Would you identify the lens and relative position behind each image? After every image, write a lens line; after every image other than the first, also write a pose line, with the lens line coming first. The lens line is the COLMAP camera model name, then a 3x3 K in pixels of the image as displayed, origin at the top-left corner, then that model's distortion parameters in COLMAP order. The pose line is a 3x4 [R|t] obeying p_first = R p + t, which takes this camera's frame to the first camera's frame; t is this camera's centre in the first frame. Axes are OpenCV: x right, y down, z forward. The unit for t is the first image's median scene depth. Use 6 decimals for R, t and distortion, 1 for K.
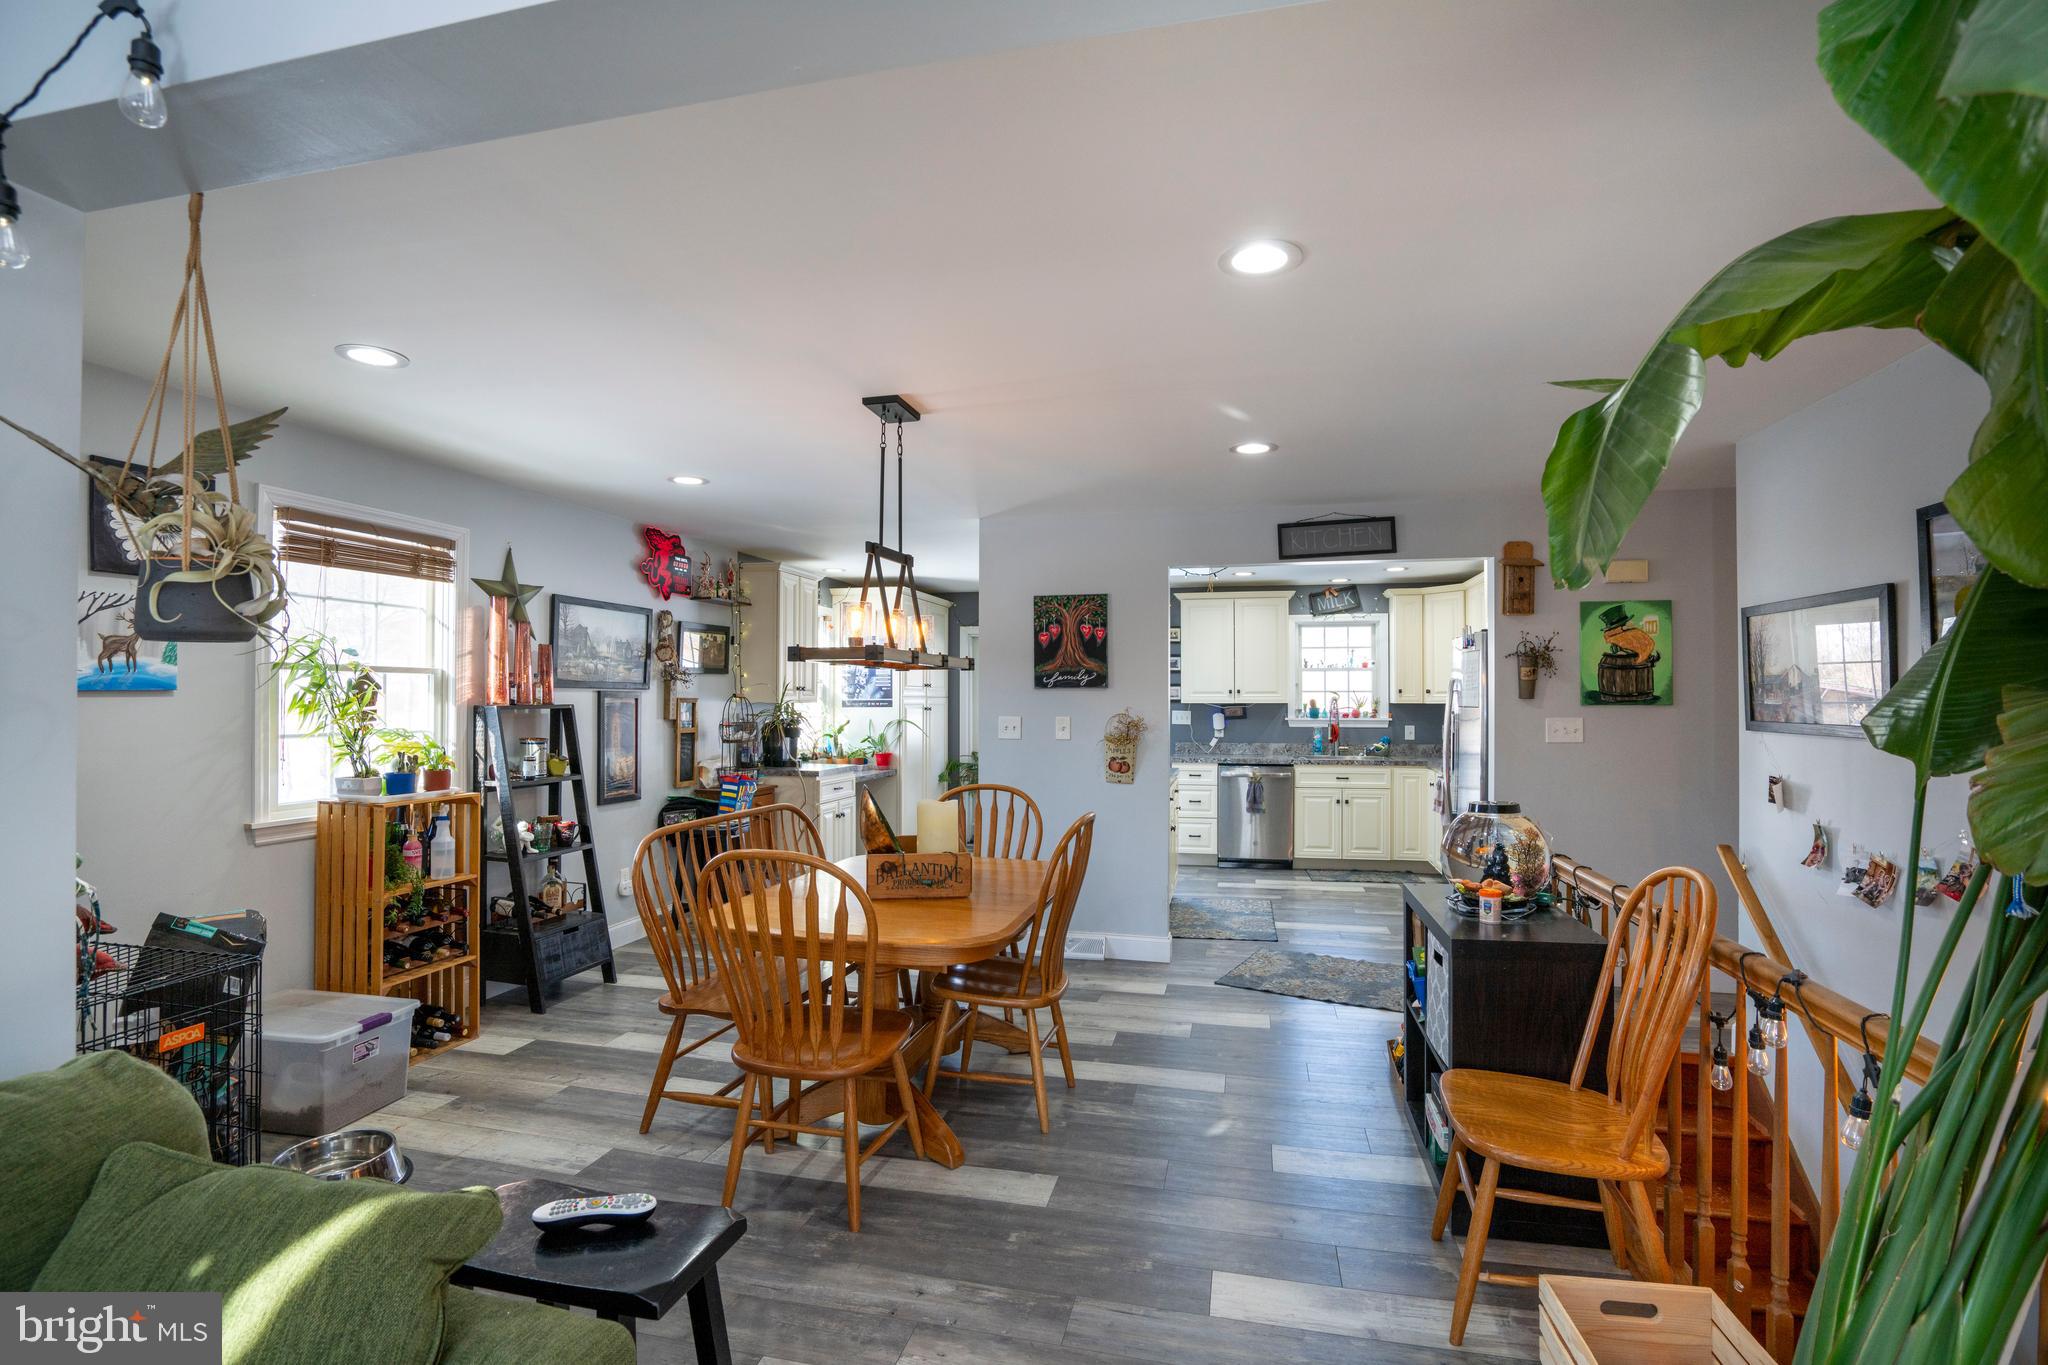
lens RADIAL K [[946.7, 0, 1019.0], [0, 946.7, 684.7], [0, 0, 1]] dist [-0.048489, 0.014709]
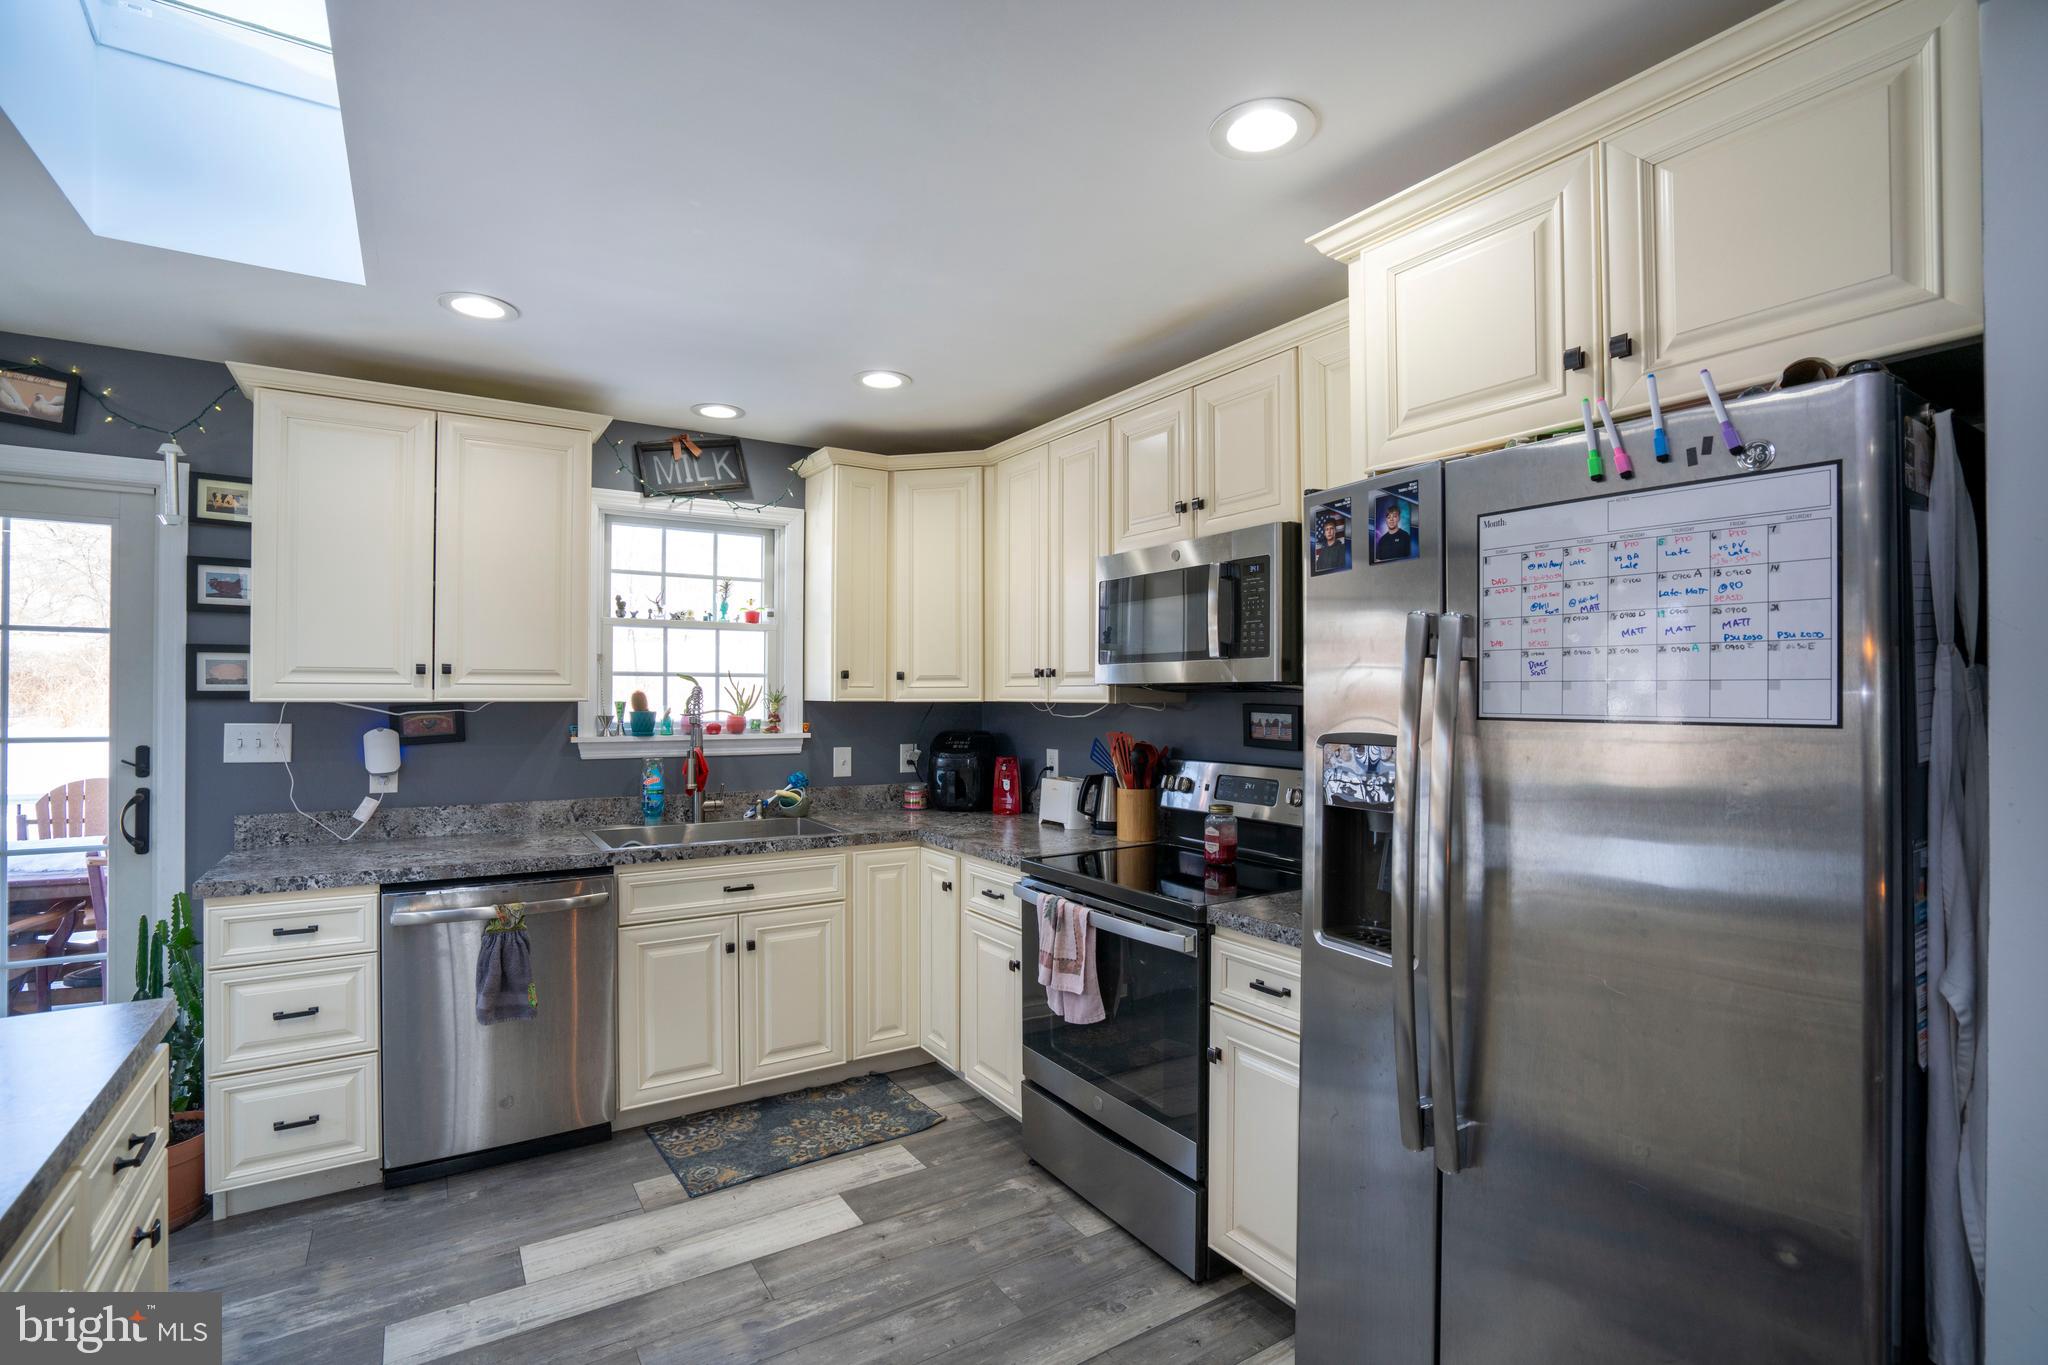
lens RADIAL K [[946.7, 0, 1018.9], [0, 946.7, 691.2], [0, 0, 1]] dist [-0.048489, 0.014709]
pose [[0.687150, 0.004776, 0.726500, 0.165982], [-0.013773, 0.999884, 0.006453, 0.013510], [-0.726385, -0.014440, 0.687136, 0.796013]]
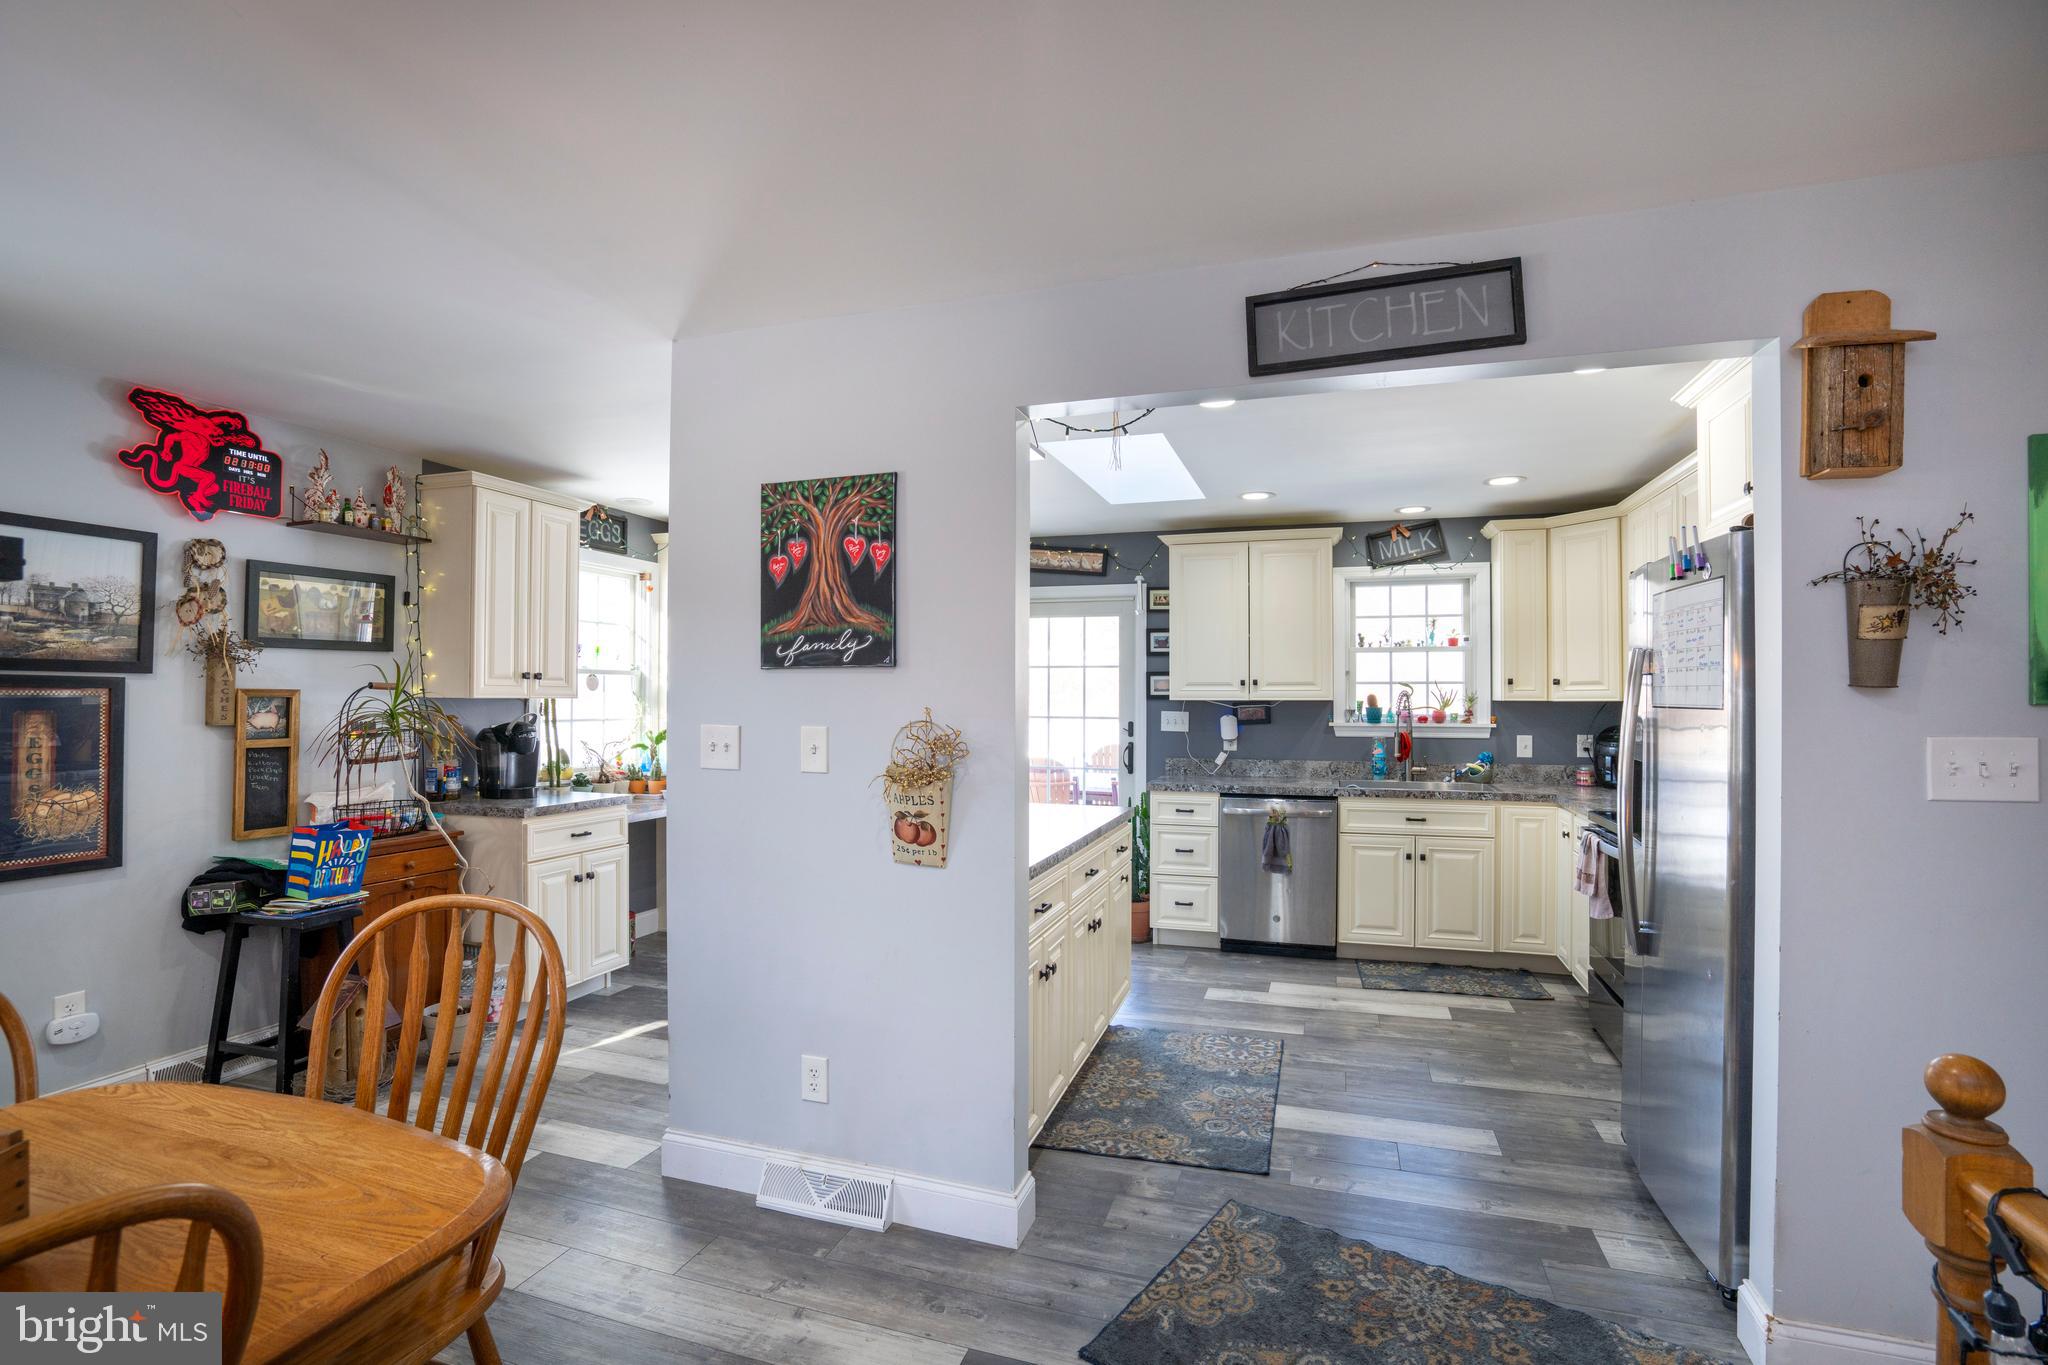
lens RADIAL K [[946.7, 0, 1016.6], [0, 946.7, 683.3], [0, 0, 1]] dist [-0.048489, 0.014709]
pose [[0.996395, 0.000223, -0.084832, 0.163355], [-0.000142, 1.000000, 0.000962, 0.009421], [0.084833, -0.000946, 0.996395, 0.439938]]
